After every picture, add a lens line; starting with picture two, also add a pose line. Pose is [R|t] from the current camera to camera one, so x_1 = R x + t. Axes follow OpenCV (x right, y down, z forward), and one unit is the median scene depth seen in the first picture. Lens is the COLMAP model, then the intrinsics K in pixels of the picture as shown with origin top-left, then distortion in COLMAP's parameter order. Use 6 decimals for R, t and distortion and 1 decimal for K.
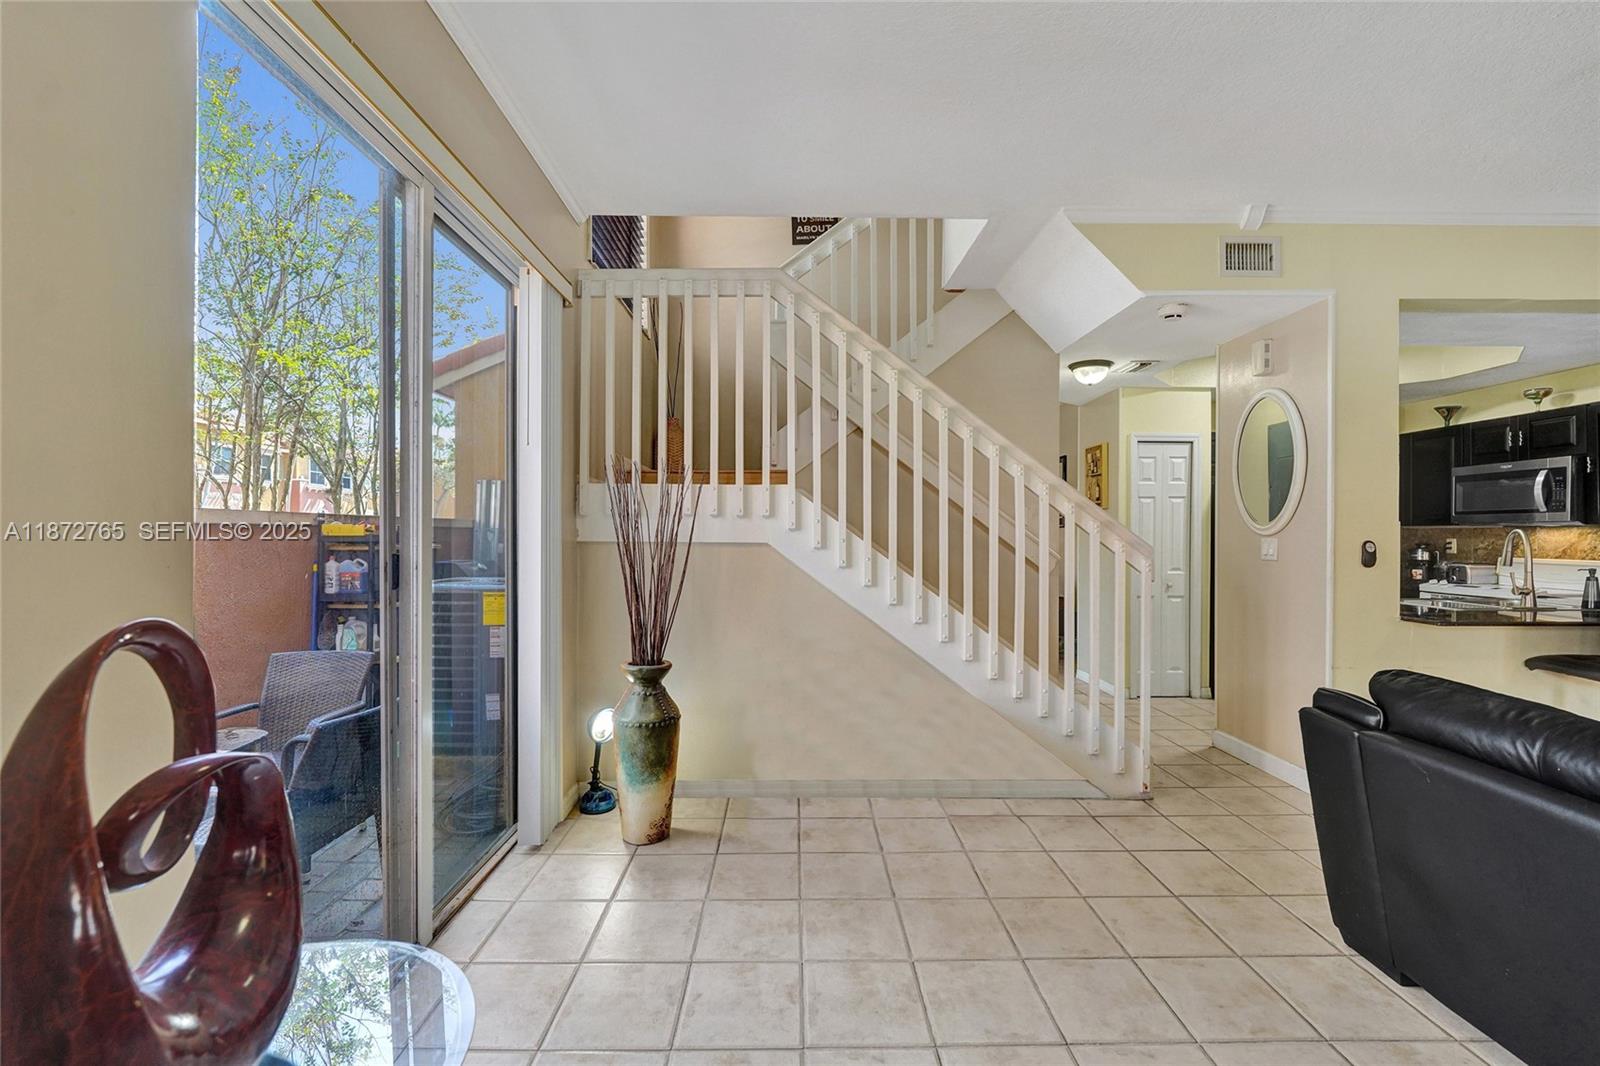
lens RADIAL K [[665.2, 0, 800.0], [0, 665.2, 533.0], [0, 0, 1]] dist [0.000394, 0.000089]
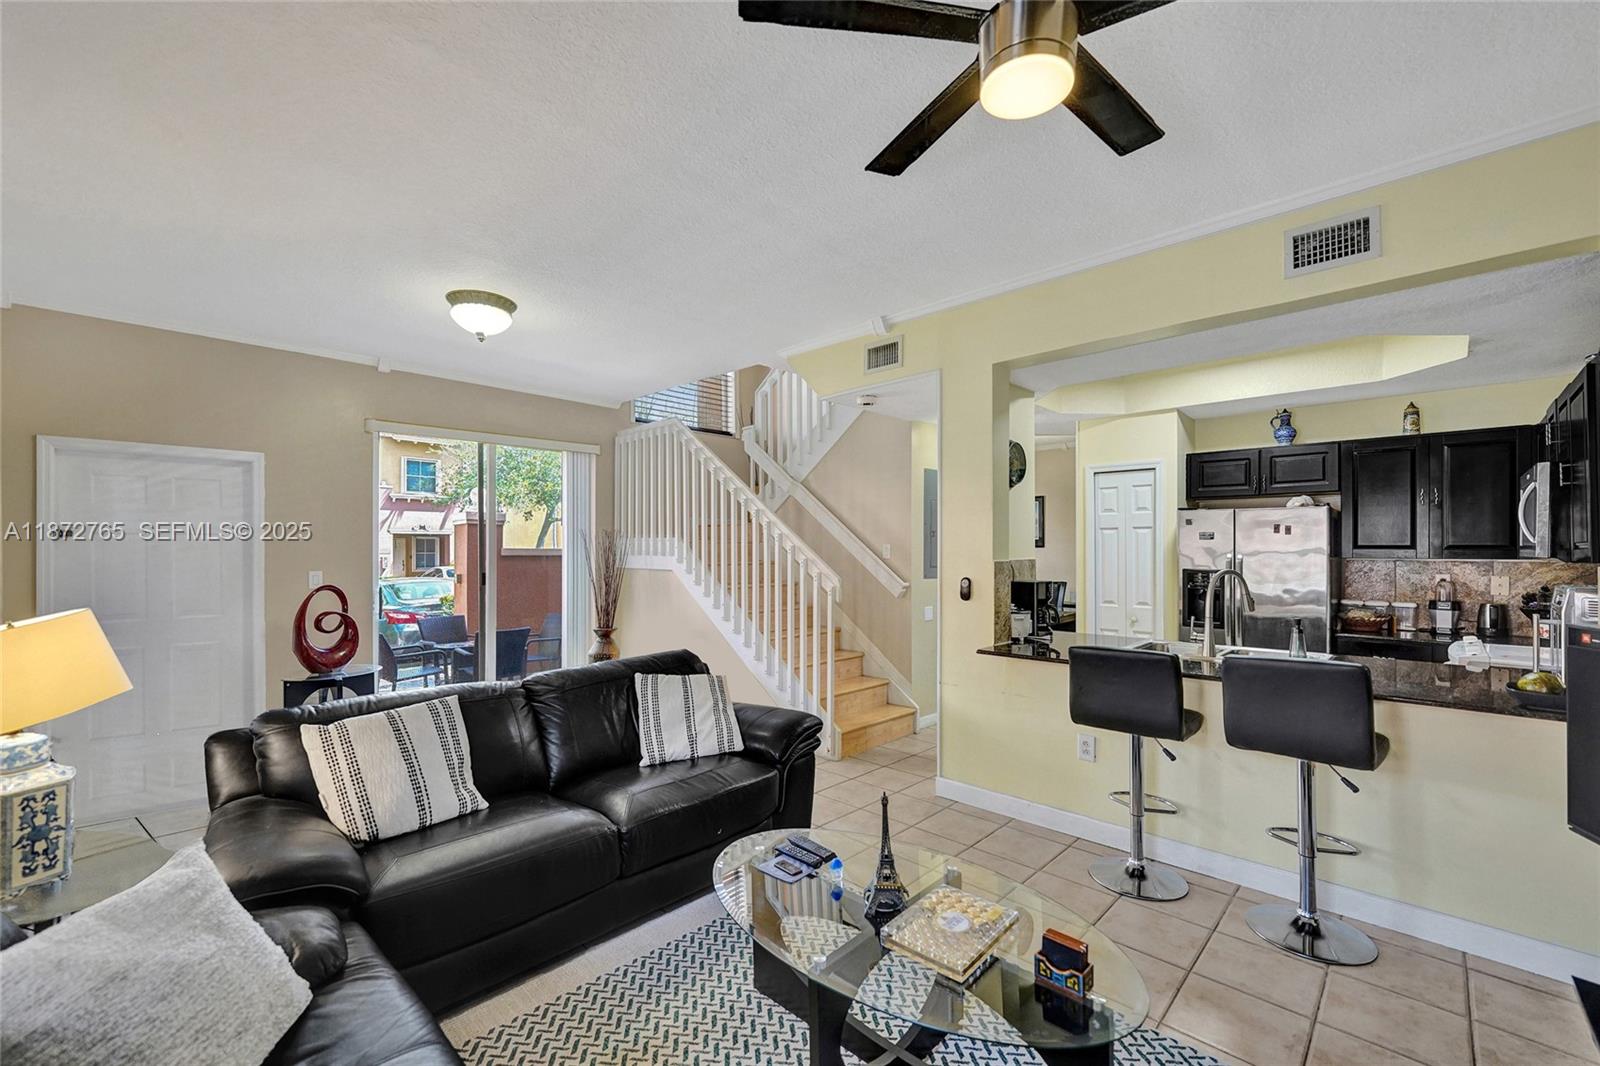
lens RADIAL K [[664.6, 0, 794.2], [0, 664.6, 537.5], [0, 0, 1]] dist [-0.010301, -0.000076]
pose [[0.702844, -0.015164, -0.711182, 1.098350], [0.000875, 0.999790, -0.020452, -0.025886], [0.711343, 0.013753, 0.702710, -0.021509]]
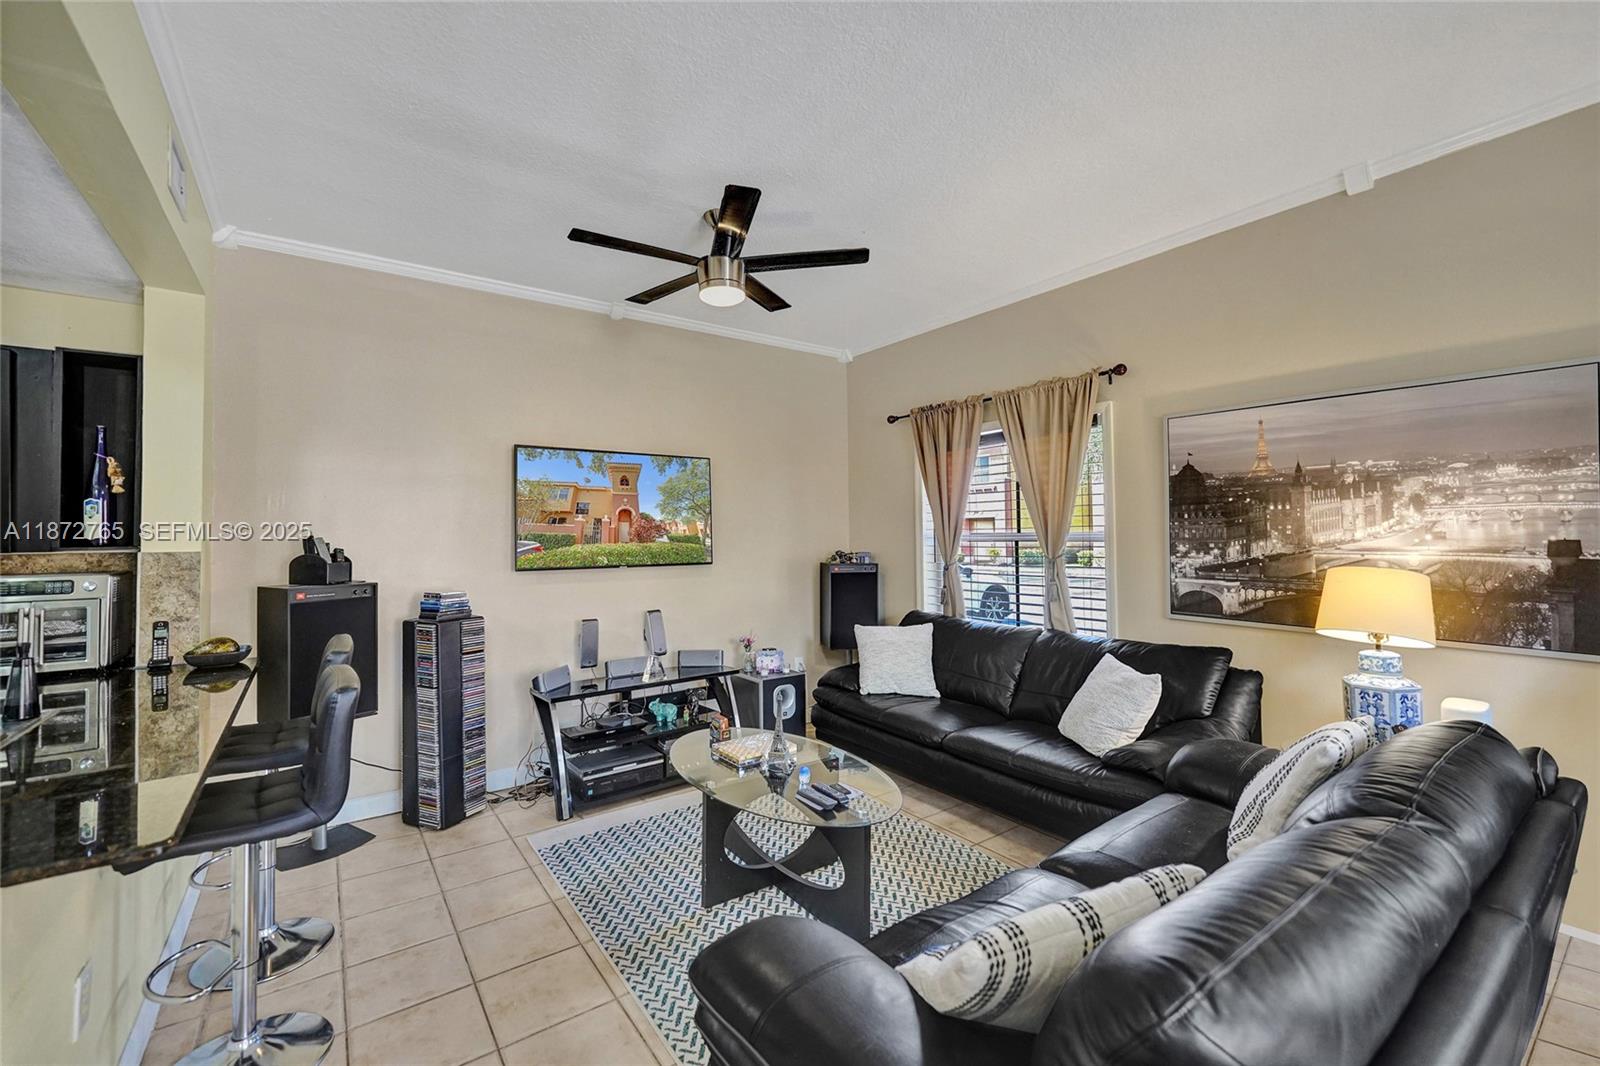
lens RADIAL K [[658.5, 0, 797.8], [0, 658.5, 518.5], [0, 0, 1]] dist [-0.006770, 0.000048]
pose [[-0.572867, 0.024791, 0.819273, 0.327321], [0.010828, 0.999684, -0.022679, -0.023454], [-0.819577, -0.004121, -0.572955, 0.649693]]
